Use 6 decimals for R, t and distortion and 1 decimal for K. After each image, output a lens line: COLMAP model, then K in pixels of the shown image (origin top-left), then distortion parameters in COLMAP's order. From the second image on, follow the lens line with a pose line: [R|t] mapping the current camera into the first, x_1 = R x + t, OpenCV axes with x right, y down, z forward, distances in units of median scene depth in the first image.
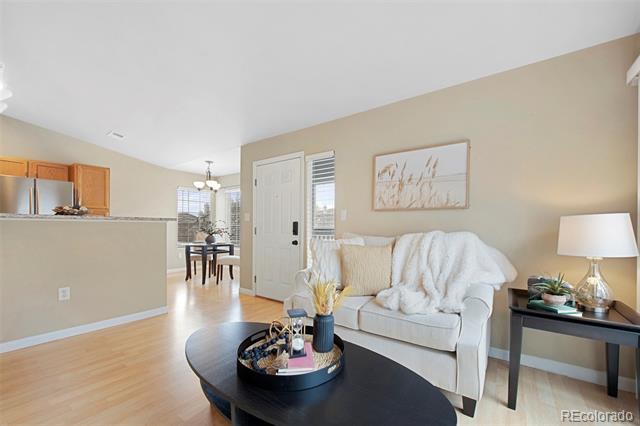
lens RADIAL K [[253.1, 0, 323.9], [0, 253.1, 227.9], [0, 0, 1]] dist [0.000794, 0.000065]
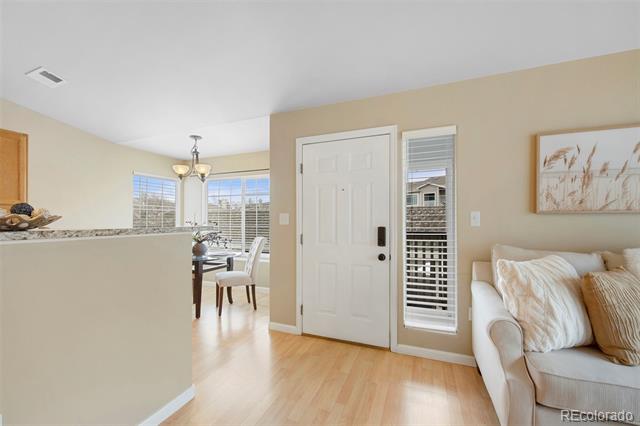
lens RADIAL K [[258.1, 0, 318.2], [0, 258.1, 221.0], [0, 0, 1]] dist [0.000787, -0.000134]
pose [[0.971589, -0.009844, 0.236469, -0.558794], [0.010836, 0.999937, -0.002895, -0.050645], [-0.236426, 0.005375, 0.971635, 0.445993]]
